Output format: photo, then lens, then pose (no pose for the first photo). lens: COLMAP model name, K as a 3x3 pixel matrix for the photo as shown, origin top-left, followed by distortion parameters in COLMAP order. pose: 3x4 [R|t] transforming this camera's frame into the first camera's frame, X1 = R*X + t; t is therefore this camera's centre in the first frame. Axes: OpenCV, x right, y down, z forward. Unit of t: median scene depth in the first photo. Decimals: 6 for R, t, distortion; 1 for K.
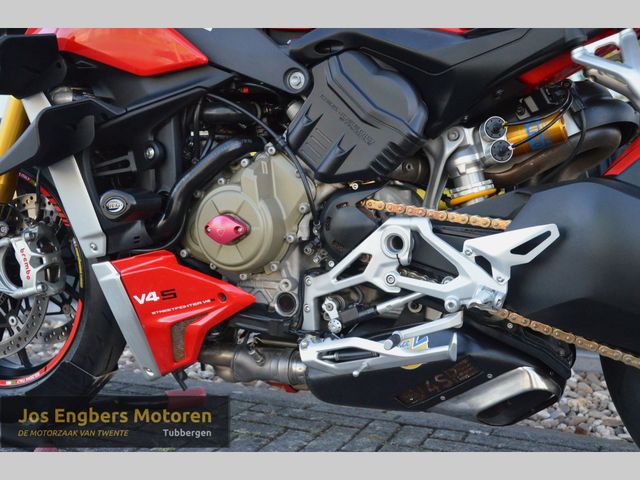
lens RADIAL K [[776.7, 0, 327.9], [0, 776.7, 248.9], [0, 0, 1]] dist [0.040516, 0.000000]
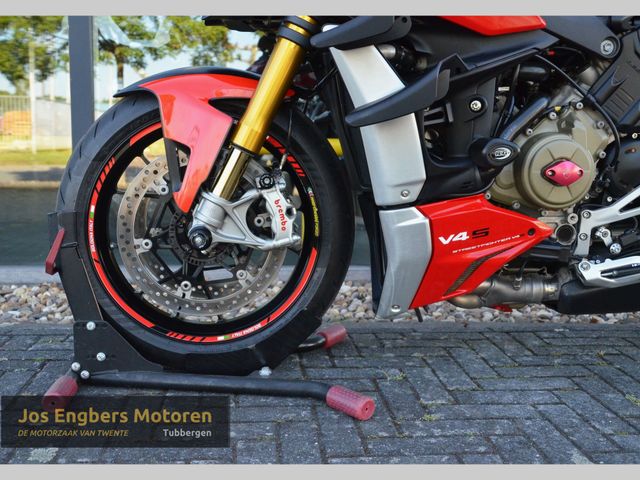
lens RADIAL K [[698.1, 0, 305.9], [0, 698.1, 234.0], [0, 0, 1]] dist [-0.024223, 0.000000]
pose [[0.893206, -0.064042, 0.445063, -0.960638], [0.039874, 0.997187, 0.063466, -0.015511], [-0.447875, -0.038942, 0.893248, 0.239318]]
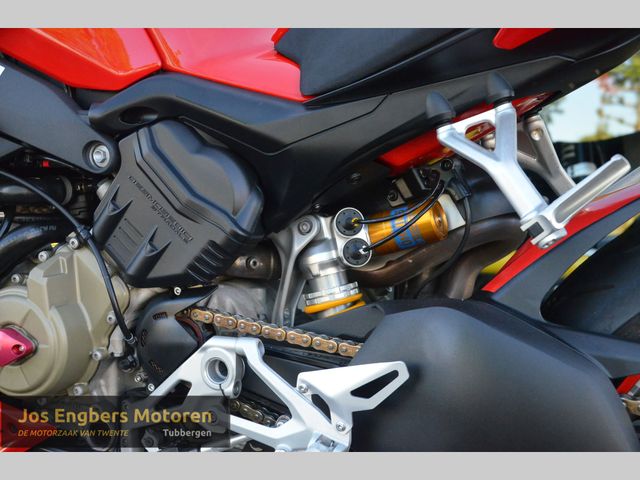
lens RADIAL K [[851.4, 0, 317.9], [0, 851.4, 246.0], [0, 0, 1]] dist [0.123463, 0.000000]
pose [[0.999567, 0.010600, -0.027435, 0.203089], [-0.011328, 0.999584, -0.026513, -0.106760], [0.027143, 0.026812, 0.999272, 0.147419]]
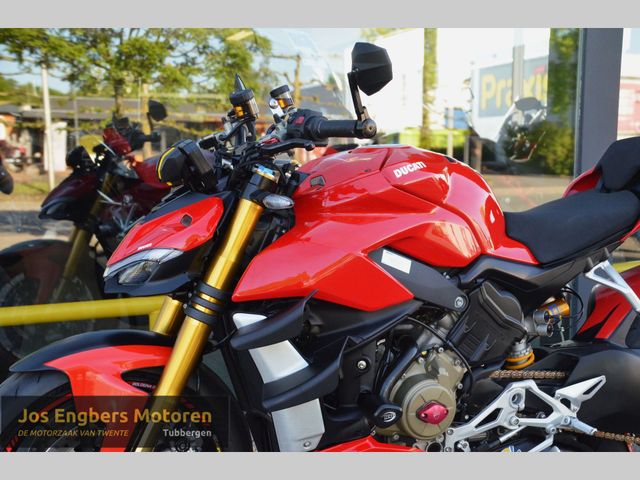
lens RADIAL K [[839.0, 0, 346.7], [0, 839.0, 256.4], [0, 0, 1]] dist [0.099478, 0.000000]
pose [[0.704930, -0.110680, 0.700588, -1.303366], [0.075925, 0.993849, 0.080615, -0.450371], [-0.705201, -0.003636, 0.708998, 0.024502]]
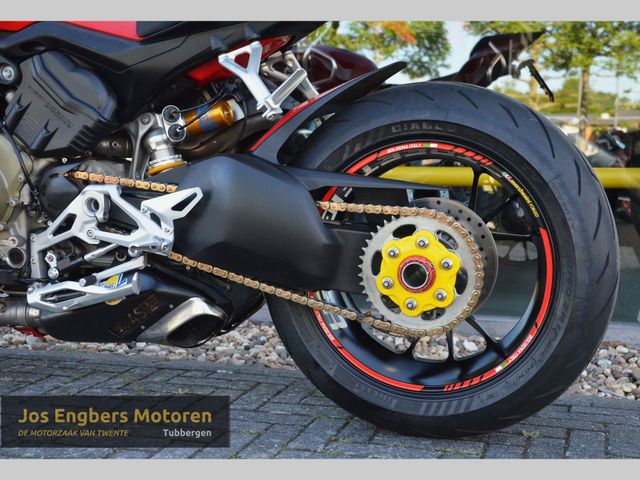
lens RADIAL K [[851.4, 0, 348.4], [0, 851.4, 253.4], [0, 0, 1]] dist [0.123463, 0.000000]
pose [[0.992533, -0.020159, 0.120299, 0.323498], [0.018378, 0.999705, 0.015896, 0.055970], [-0.120584, -0.013567, 0.992610, -0.441057]]
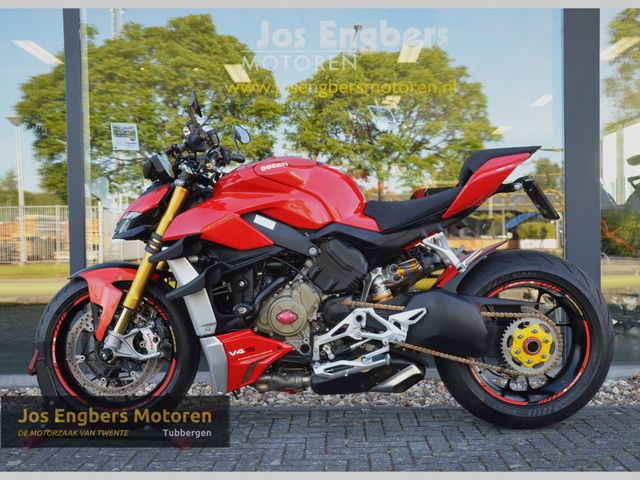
lens RADIAL K [[767.5, 0, 344.0], [0, 767.5, 259.4], [0, 0, 1]] dist [0.002872, 0.000000]
pose [[0.919952, -0.037942, 0.390192, -0.852781], [0.061519, 0.996946, -0.048099, -0.076795], [-0.387175, 0.068253, 0.919476, -1.139030]]
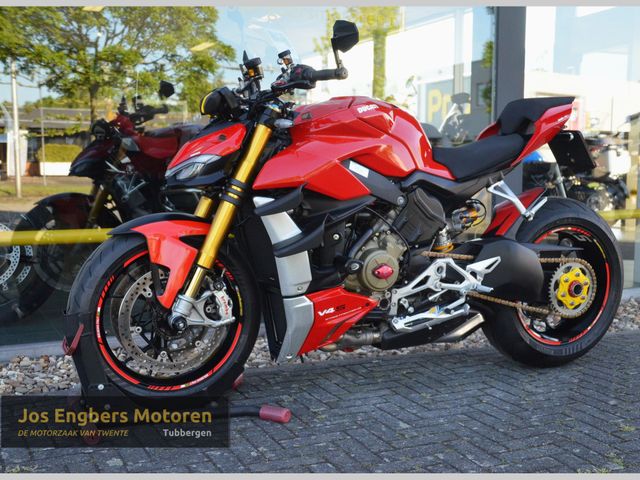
lens RADIAL K [[837.2, 0, 334.9], [0, 837.2, 238.7], [0, 0, 1]] dist [0.026121, 0.000000]
pose [[0.672473, -0.083352, 0.735413, -1.914921], [0.073297, 0.996254, 0.045893, -0.232447], [-0.736484, 0.023041, 0.676063, -0.451905]]
